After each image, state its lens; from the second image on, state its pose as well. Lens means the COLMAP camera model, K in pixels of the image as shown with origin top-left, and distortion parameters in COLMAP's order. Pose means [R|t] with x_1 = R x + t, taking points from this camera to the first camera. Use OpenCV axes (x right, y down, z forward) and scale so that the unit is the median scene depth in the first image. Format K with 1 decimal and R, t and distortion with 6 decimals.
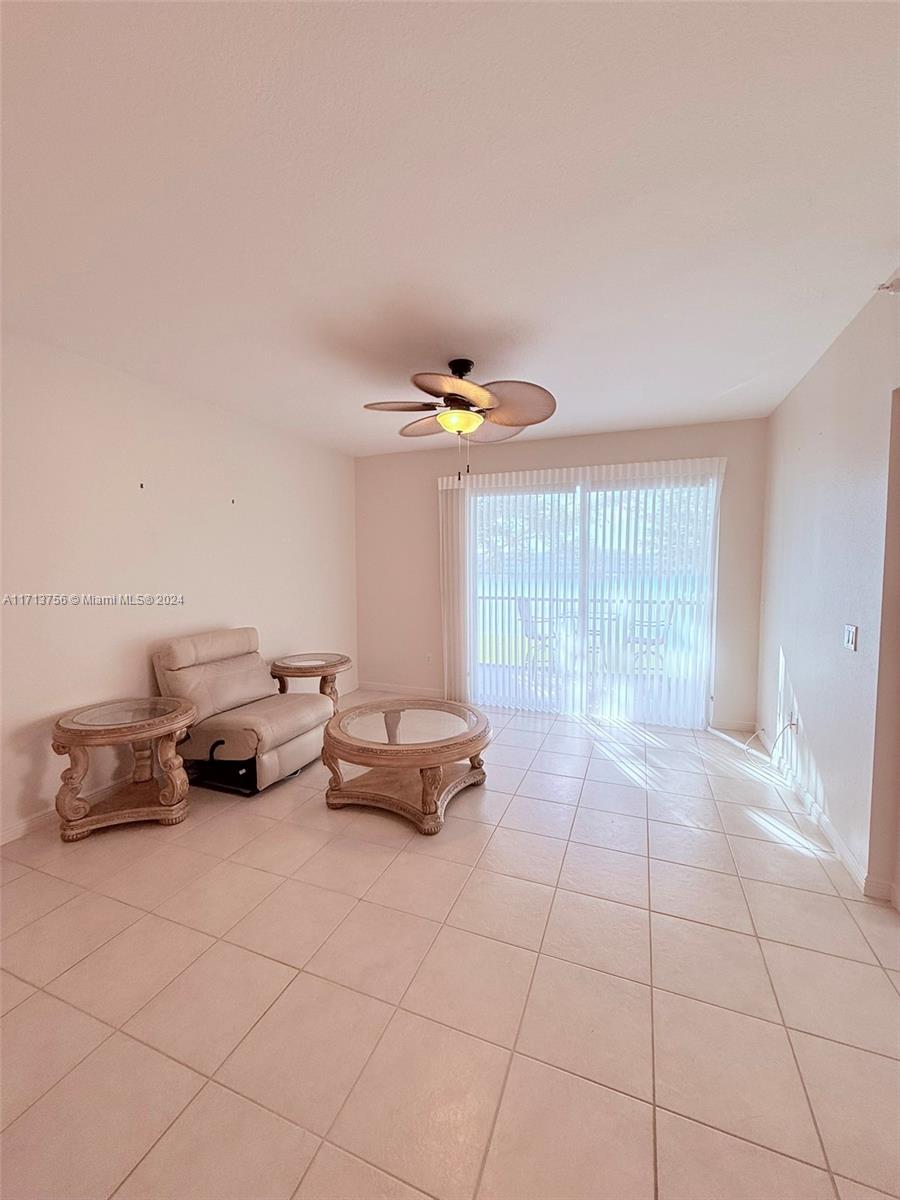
lens RADIAL K [[479.9, 0, 451.0], [0, 479.9, 599.2], [0, 0, 1]] dist [0.001403, 0.000026]
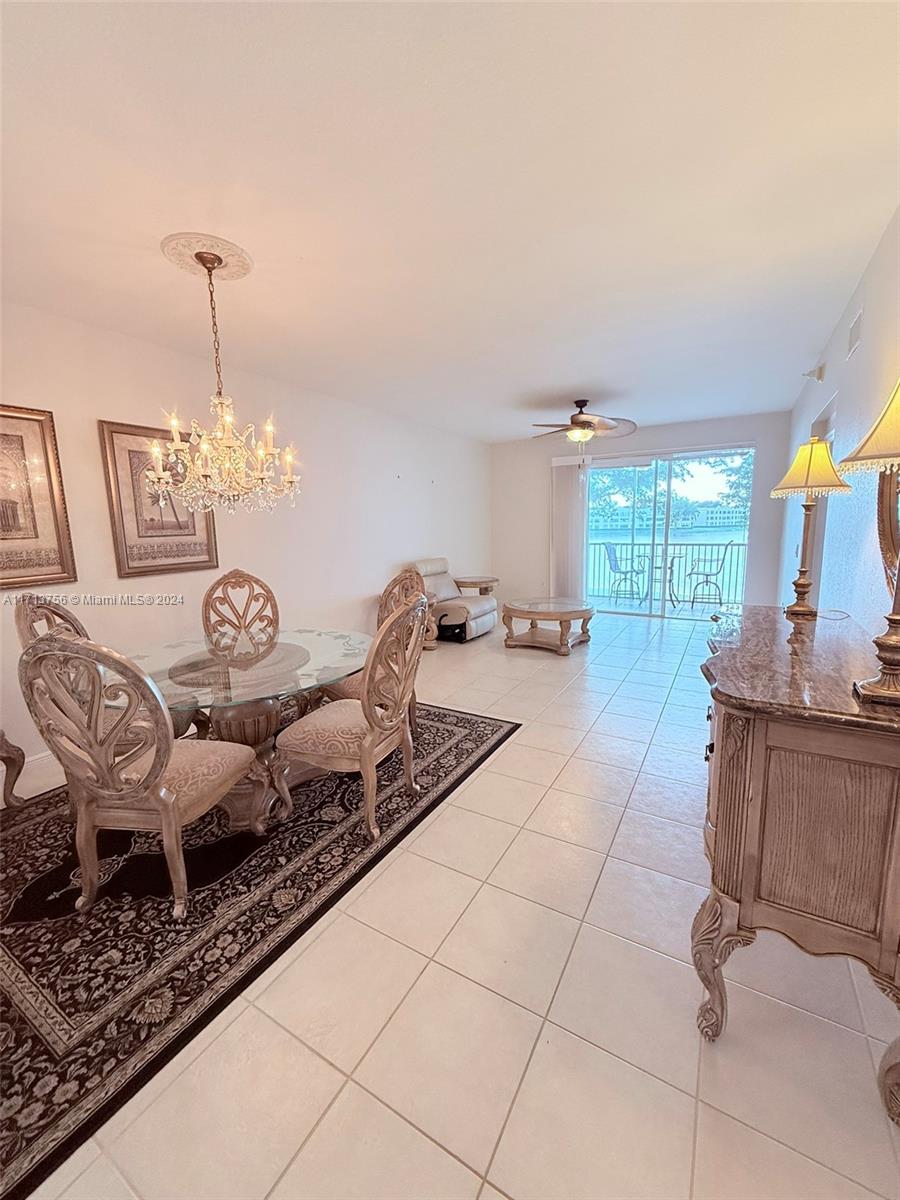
lens RADIAL K [[479.9, 0, 449.3], [0, 479.9, 598.7], [0, 0, 1]] dist [0.001403, 0.000026]
pose [[0.987564, 0.011208, -0.156818, -0.172901], [0.003132, 0.995855, 0.090902, 0.064155], [0.157186, -0.090263, 0.983435, -0.843818]]
